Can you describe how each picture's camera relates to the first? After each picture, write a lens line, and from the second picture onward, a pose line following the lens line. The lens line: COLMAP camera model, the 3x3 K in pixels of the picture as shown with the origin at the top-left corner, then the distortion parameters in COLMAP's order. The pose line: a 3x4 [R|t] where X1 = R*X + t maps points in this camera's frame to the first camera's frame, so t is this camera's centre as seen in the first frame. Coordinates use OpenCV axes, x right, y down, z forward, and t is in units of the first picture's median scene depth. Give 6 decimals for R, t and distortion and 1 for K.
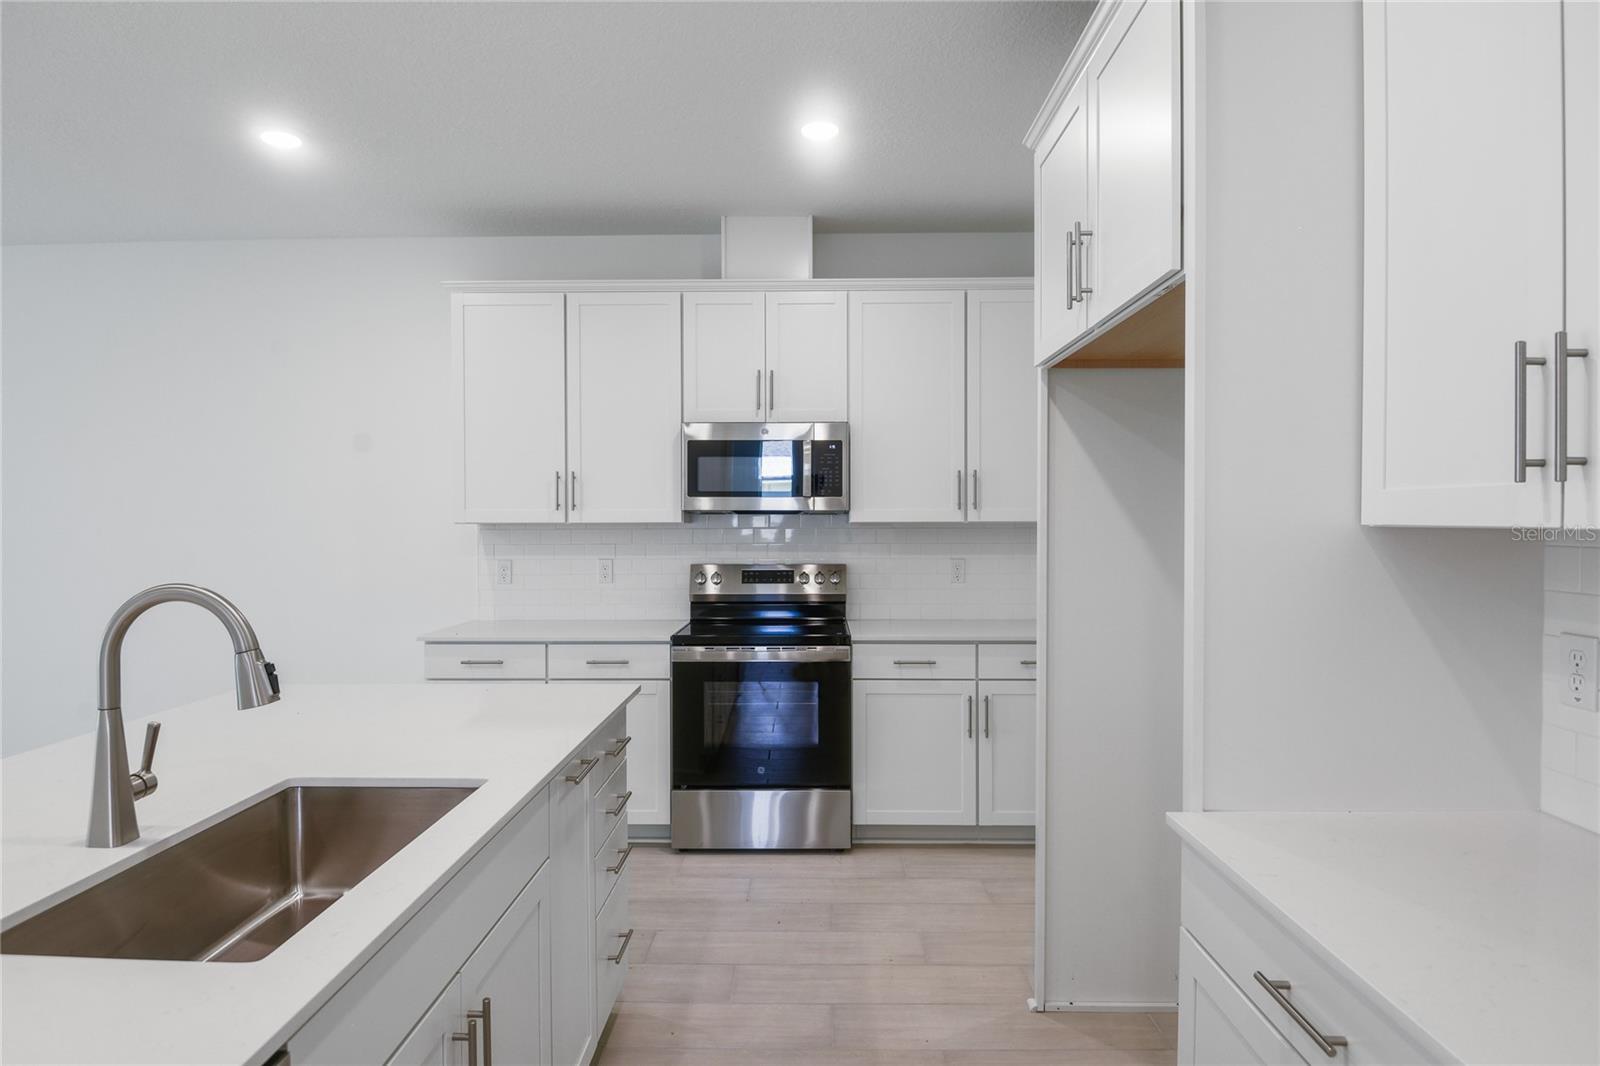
lens RADIAL K [[921.6, 0, 801.3], [0, 921.6, 529.8], [0, 0, 1]] dist [0.000807, -0.000015]
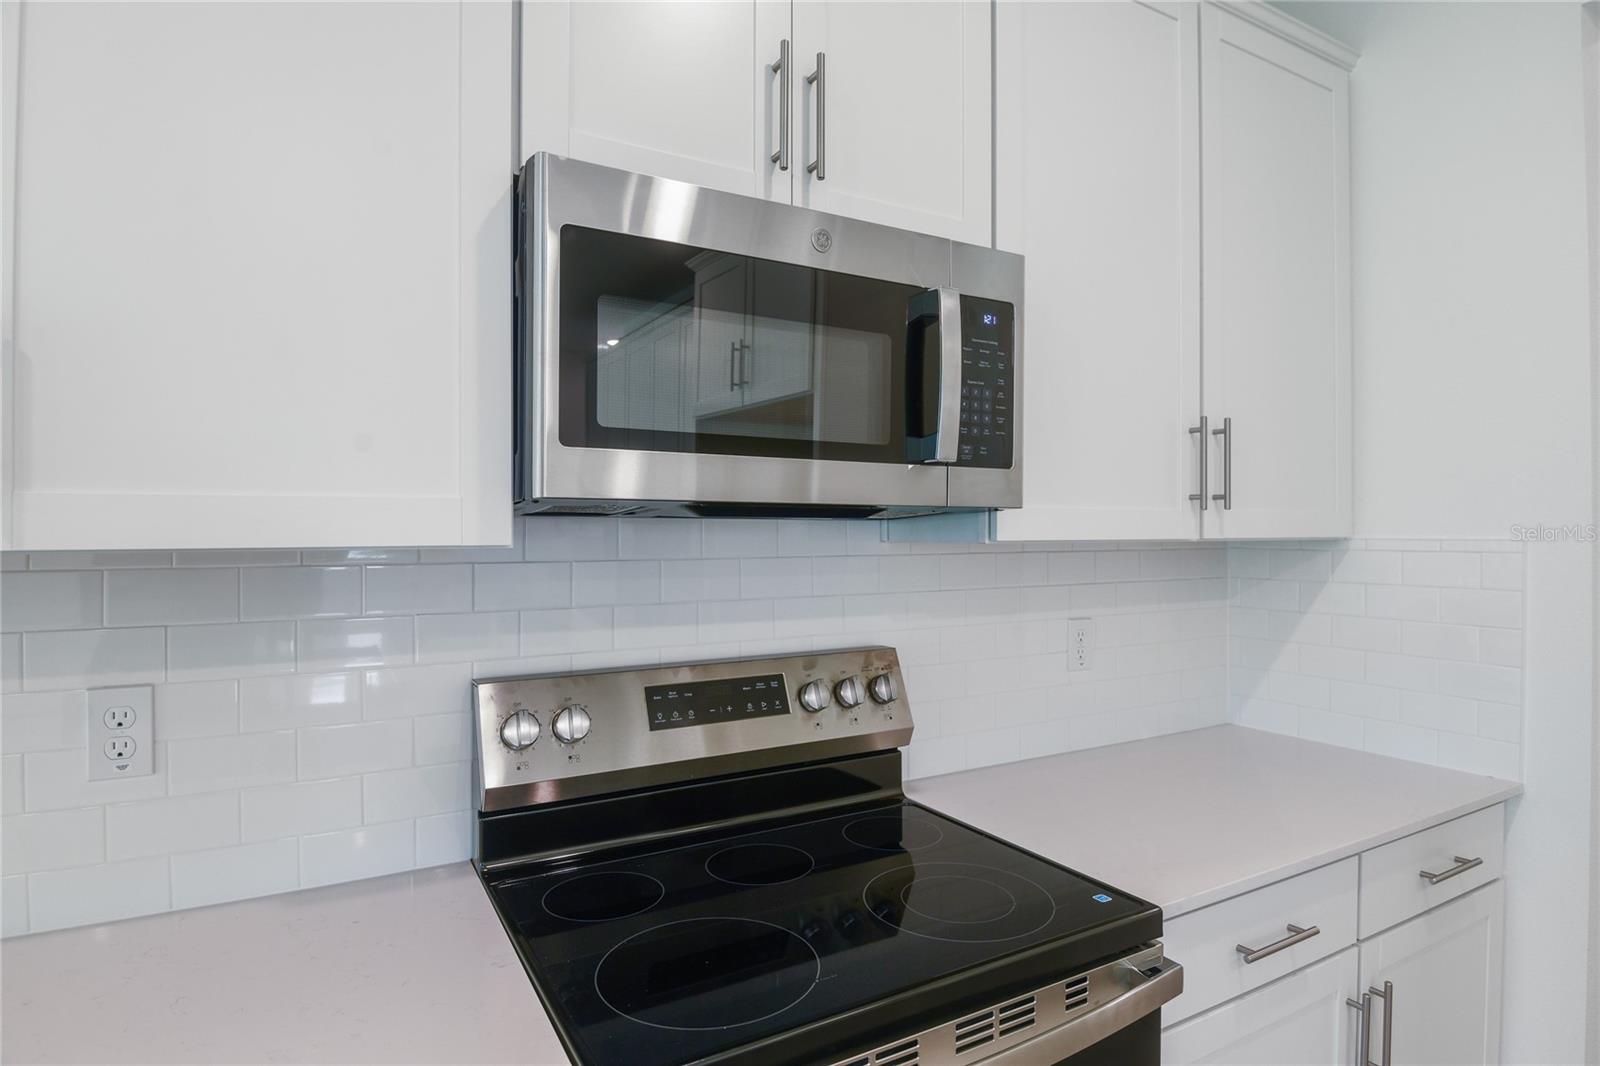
lens RADIAL K [[892.6, 0, 798.4], [0, 892.6, 531.9], [0, 0, 1]] dist [-0.008940, -0.000895]
pose [[0.849666, 0.001813, 0.527318, -0.196182], [0.002066, 0.999975, -0.006766, -0.009306], [-0.527317, 0.006838, 0.849641, 0.744445]]
